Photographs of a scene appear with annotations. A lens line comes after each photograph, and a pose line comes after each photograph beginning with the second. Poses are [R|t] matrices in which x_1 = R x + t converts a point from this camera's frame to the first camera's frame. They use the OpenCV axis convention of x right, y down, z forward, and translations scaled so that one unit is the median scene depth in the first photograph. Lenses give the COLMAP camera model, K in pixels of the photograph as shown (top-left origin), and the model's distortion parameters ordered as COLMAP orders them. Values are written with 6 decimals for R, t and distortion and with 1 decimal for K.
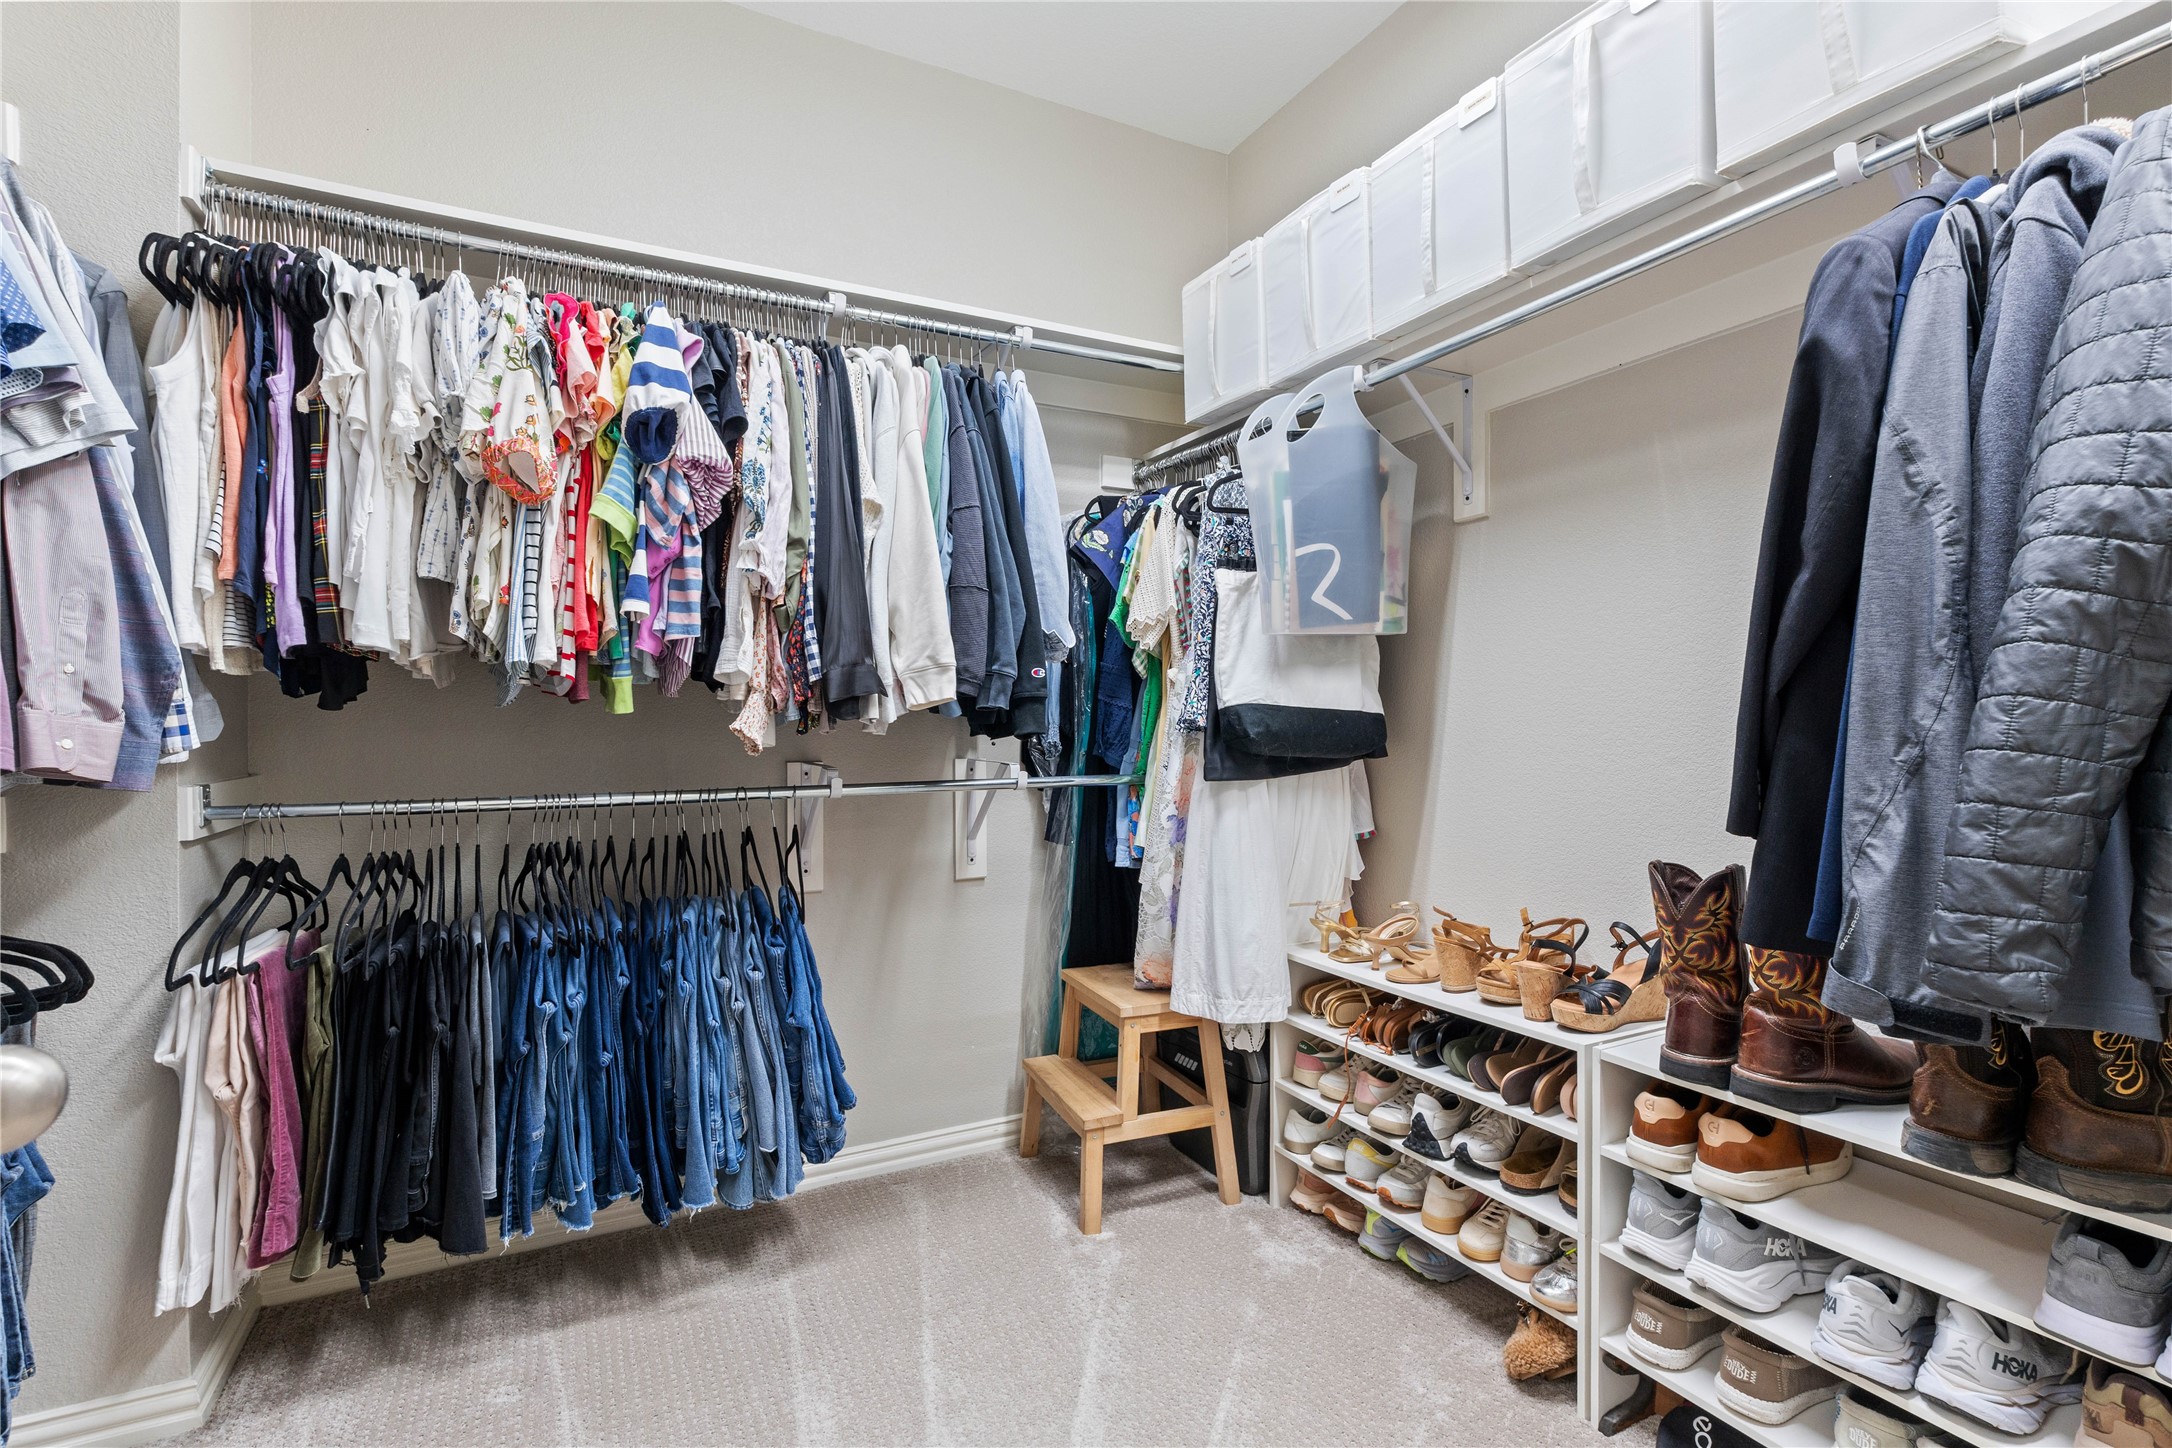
lens RADIAL K [[1007.5, 0, 1083.6], [0, 1007.5, 707.3], [0, 0, 1]] dist [-0.006945, 0.000268]
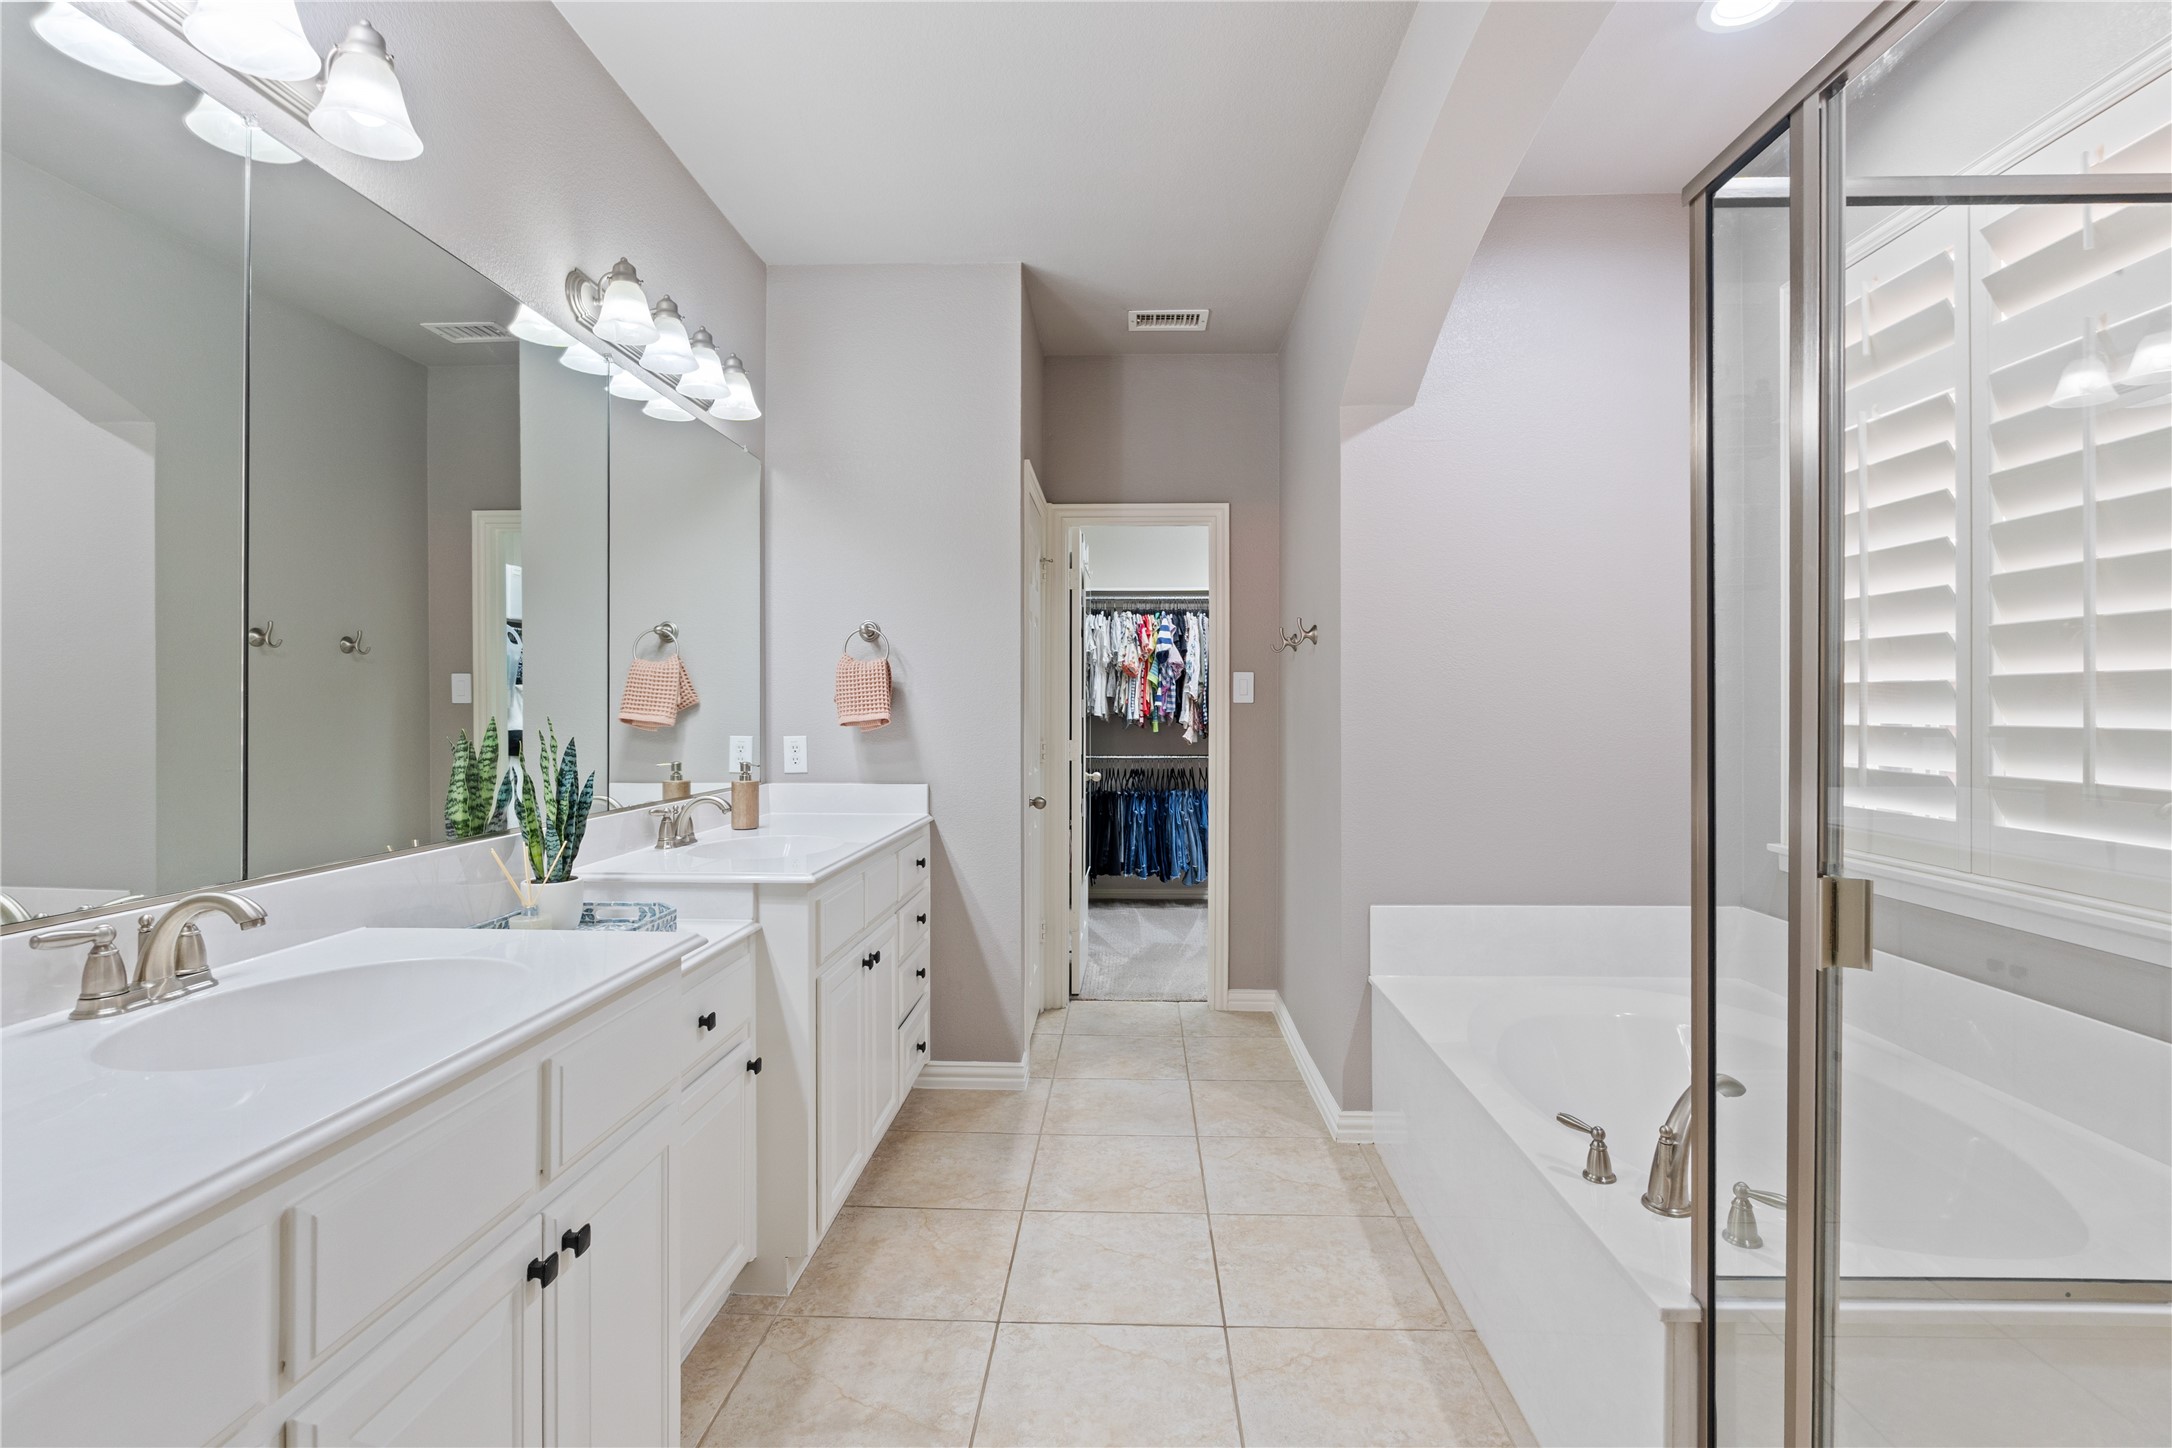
lens RADIAL K [[1007.5, 0, 1083.6], [0, 1007.5, 707.3], [0, 0, 1]] dist [-0.006945, 0.000268]
pose [[0.869399, 0.008398, -0.494039, 1.108102], [-0.003598, 0.999937, 0.010667, -0.122274], [0.494098, -0.007497, 0.869374, -2.277563]]
